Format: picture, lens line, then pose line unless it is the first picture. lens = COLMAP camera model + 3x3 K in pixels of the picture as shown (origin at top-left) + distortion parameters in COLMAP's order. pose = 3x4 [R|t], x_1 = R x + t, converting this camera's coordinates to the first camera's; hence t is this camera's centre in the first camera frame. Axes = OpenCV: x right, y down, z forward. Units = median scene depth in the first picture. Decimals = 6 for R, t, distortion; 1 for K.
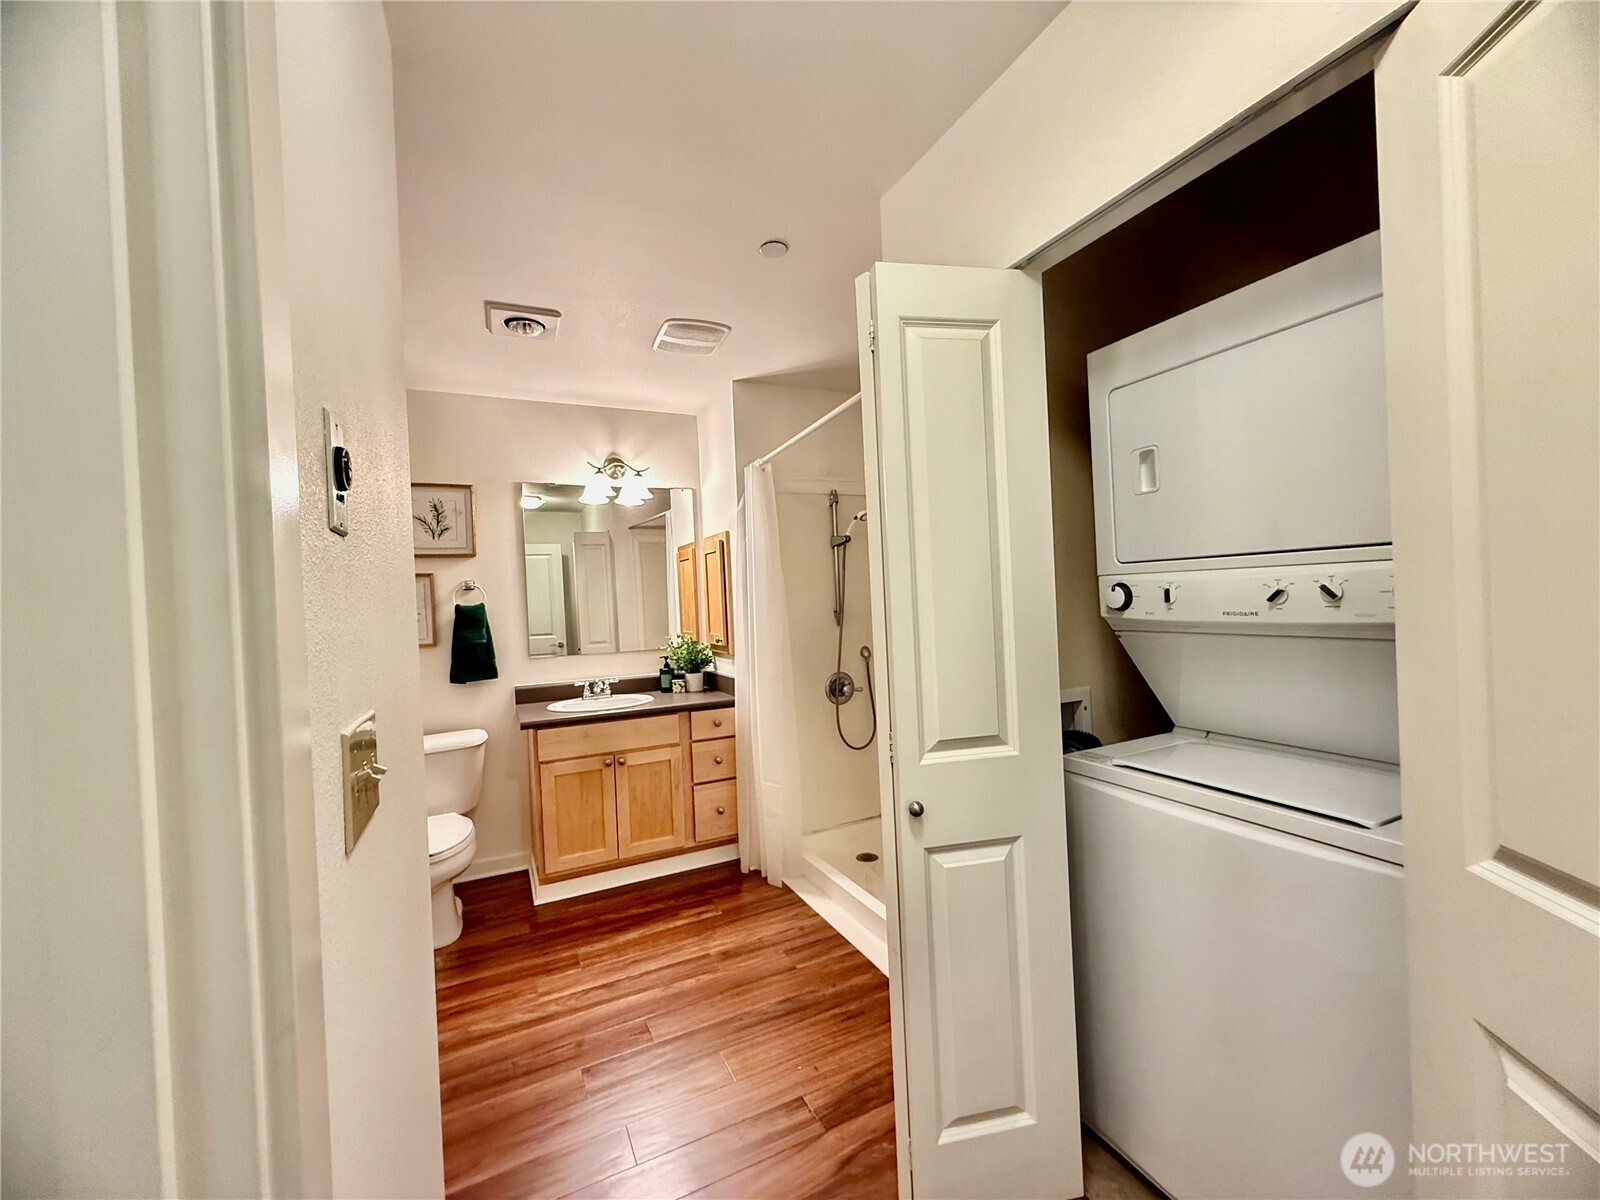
lens RADIAL K [[636.3, 0, 793.1], [0, 636.3, 602.4], [0, 0, 1]] dist [0.001814, -0.000447]
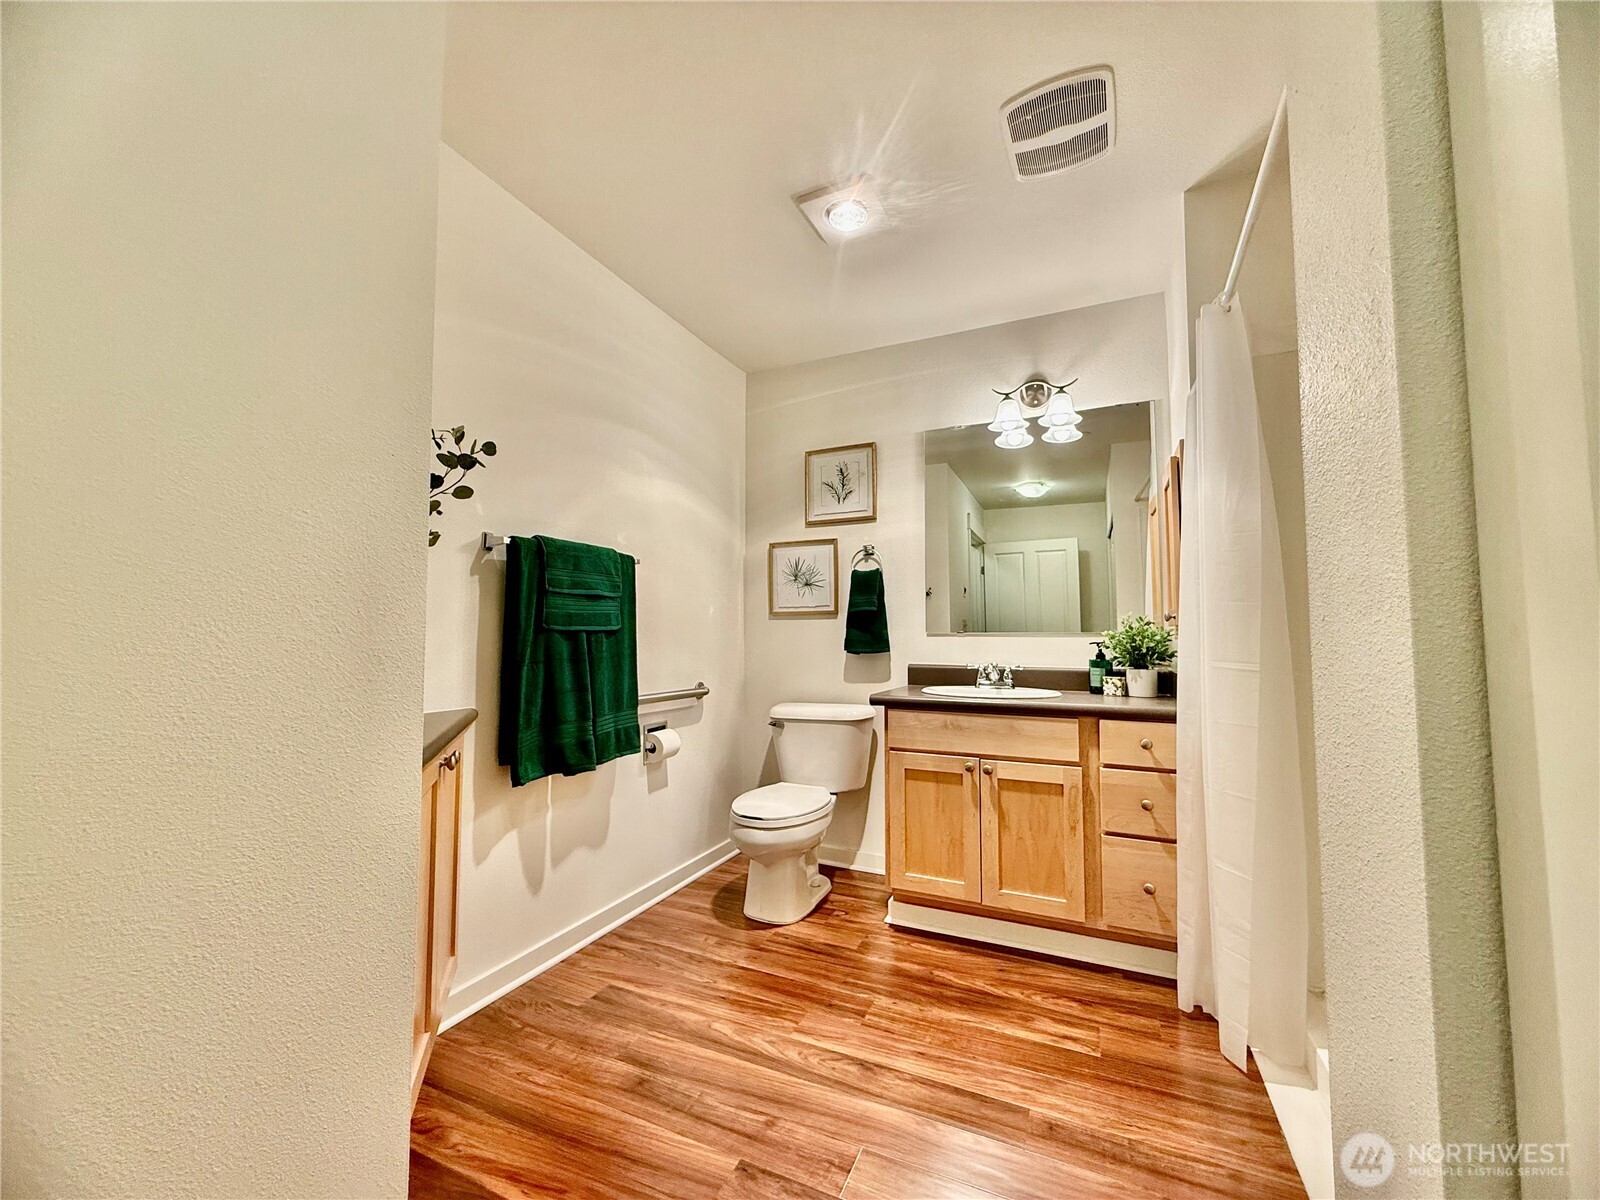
lens RADIAL K [[634.3, 0, 794.1], [0, 634.3, 602.9], [0, 0, 1]] dist [-0.000397, -0.000511]
pose [[0.633699, 0.001151, -0.773579, 0.147051], [-0.034358, 0.999054, -0.026659, 0.083655], [0.772816, 0.043473, 0.633139, 0.350437]]
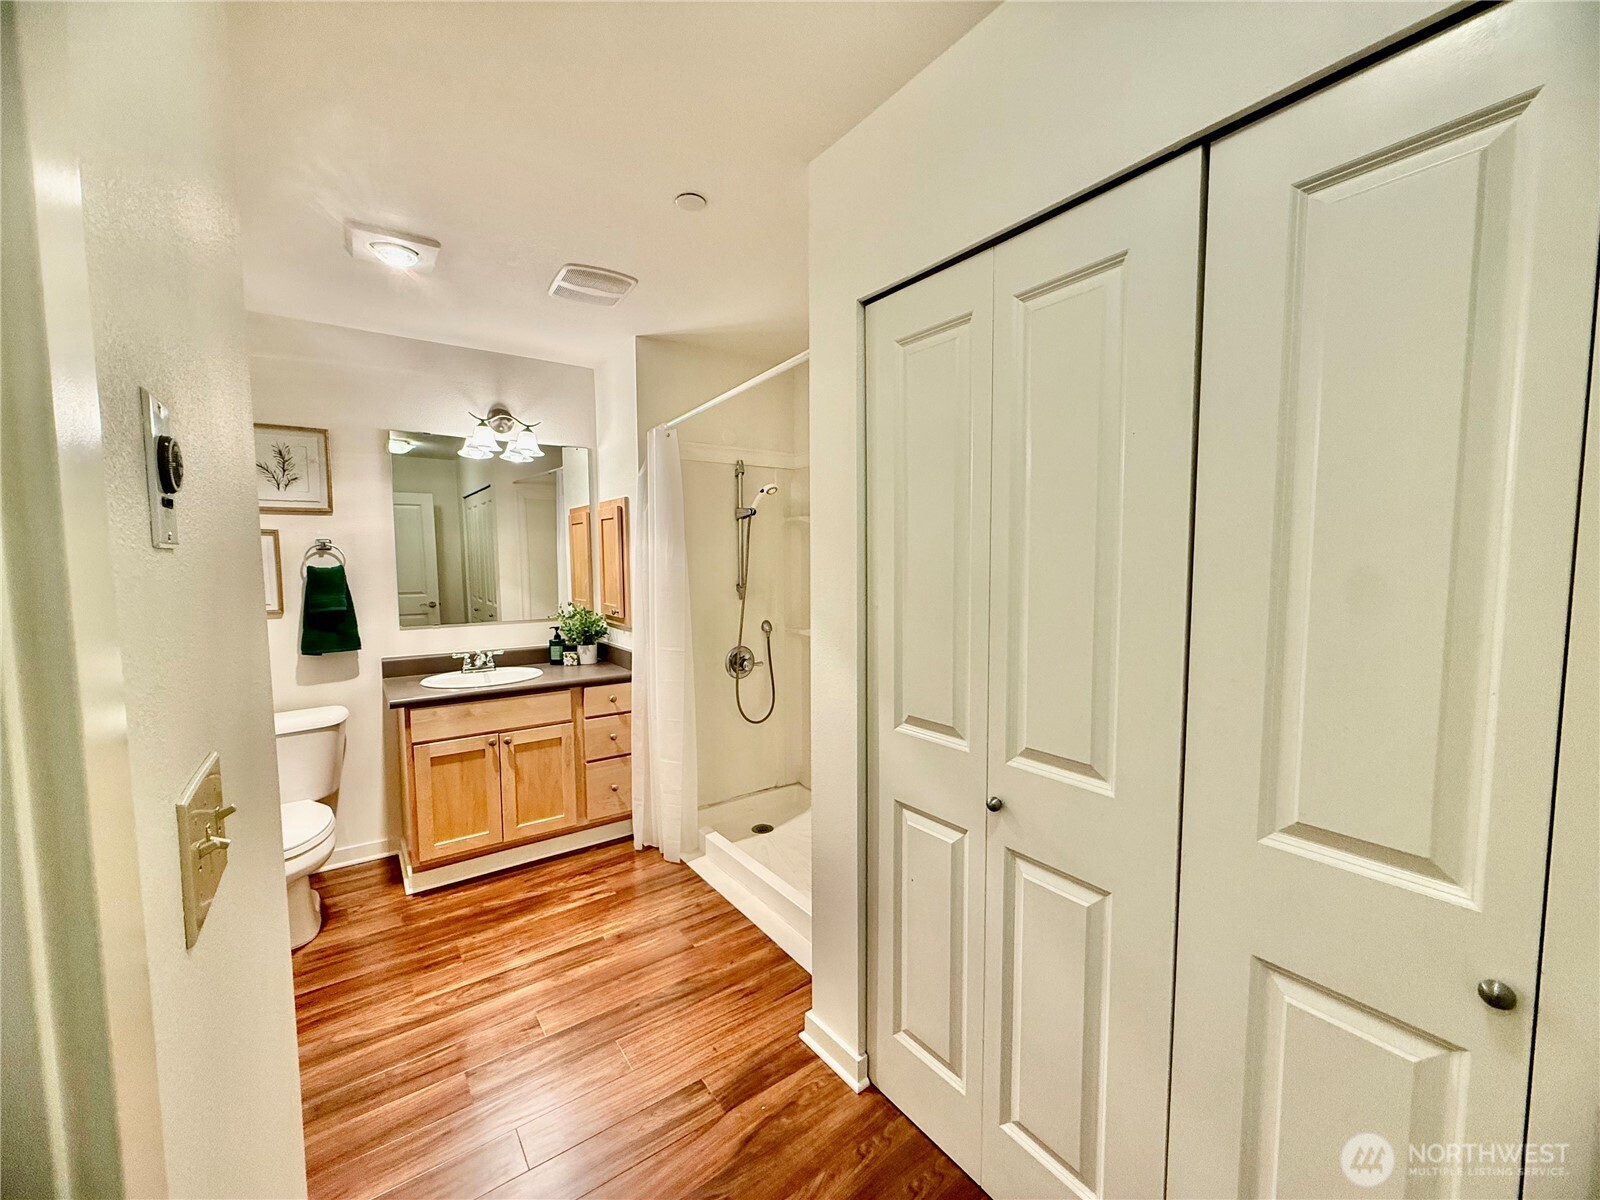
lens RADIAL K [[634.3, 0, 794.1], [0, 634.3, 602.9], [0, 0, 1]] dist [-0.000397, -0.000511]
pose [[0.984755, 0.024423, 0.172225, -0.018546], [-0.035548, 0.997455, 0.061808, -0.024729], [-0.170277, -0.066987, 0.983117, 0.021444]]
